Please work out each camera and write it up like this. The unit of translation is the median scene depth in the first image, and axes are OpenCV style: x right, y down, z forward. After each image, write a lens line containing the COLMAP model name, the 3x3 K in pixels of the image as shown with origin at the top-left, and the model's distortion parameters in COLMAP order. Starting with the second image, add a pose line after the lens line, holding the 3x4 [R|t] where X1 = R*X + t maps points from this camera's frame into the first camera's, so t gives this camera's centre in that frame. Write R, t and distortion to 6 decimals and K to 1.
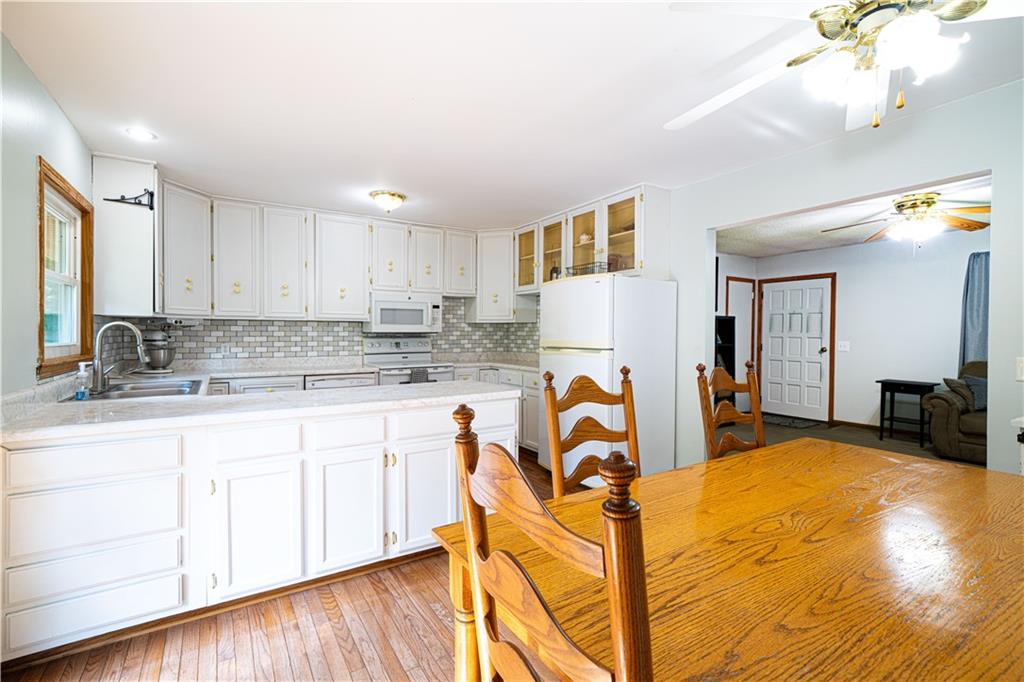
lens RADIAL K [[447.2, 0, 505.8], [0, 447.2, 338.6], [0, 0, 1]] dist [0.004407, 0.001311]
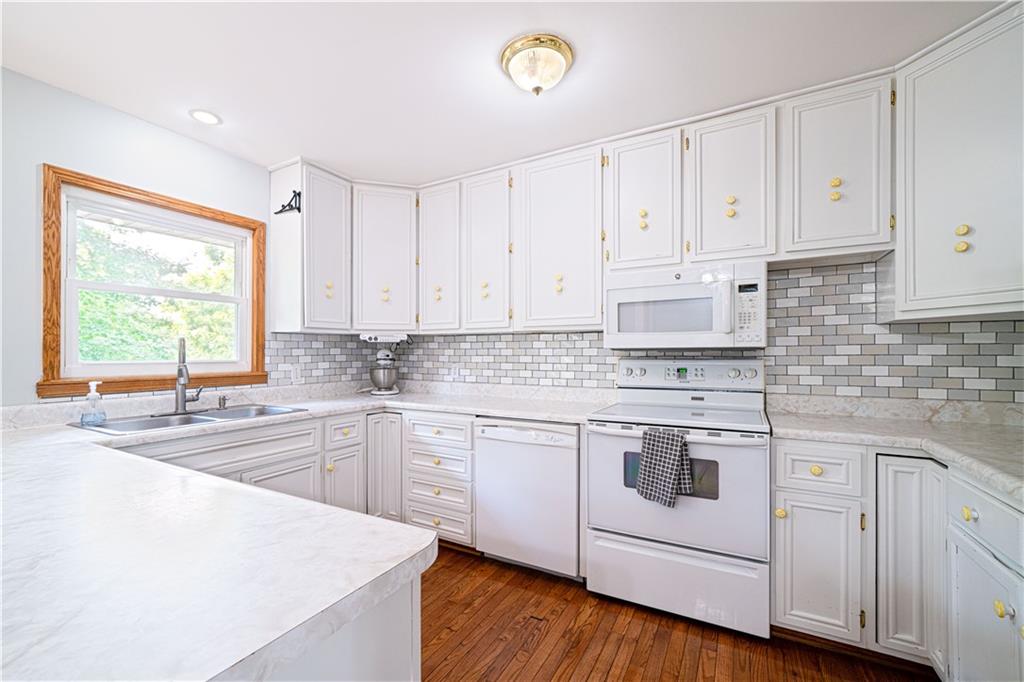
lens RADIAL K [[423.0, 0, 509.6], [0, 423.0, 354.4], [0, 0, 1]] dist [0.000326, -0.000226]
pose [[0.481612, 0.000050, -0.876384, 0.101292], [-0.009887, 0.999937, -0.005376, -0.003379], [0.876329, 0.011254, 0.481582, 0.669908]]
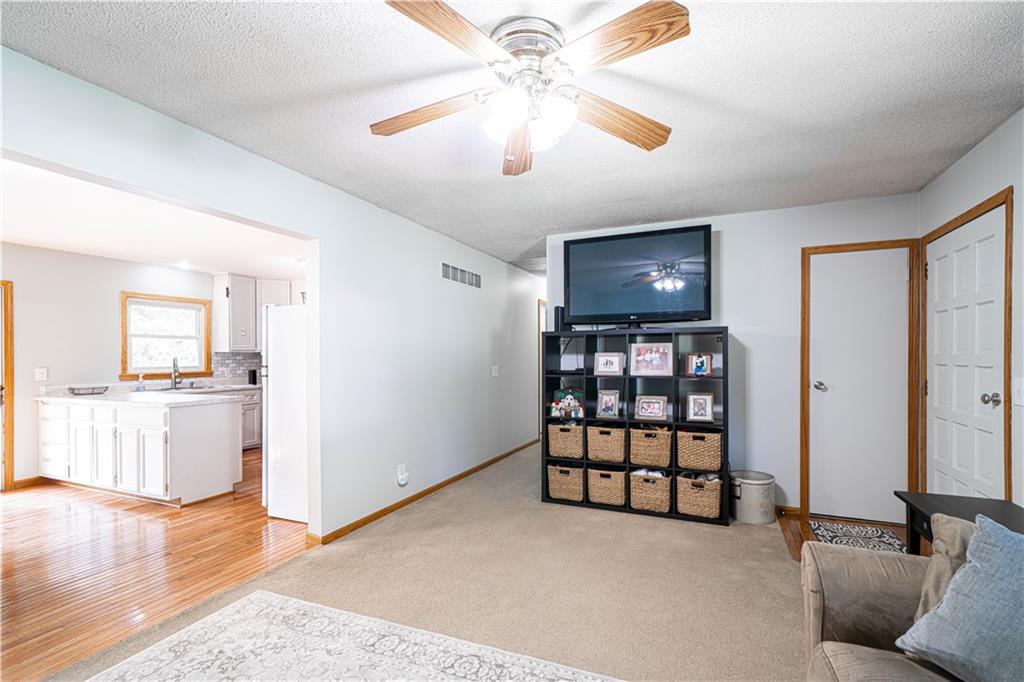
lens RADIAL K [[447.2, 0, 522.7], [0, 447.2, 361.4], [0, 0, 1]] dist [0.004407, 0.001311]
pose [[0.552928, 0.006769, -0.833201, 1.038705], [-0.005384, 0.999975, 0.004551, -0.019043], [0.833212, 0.001969, 0.552951, 0.689013]]
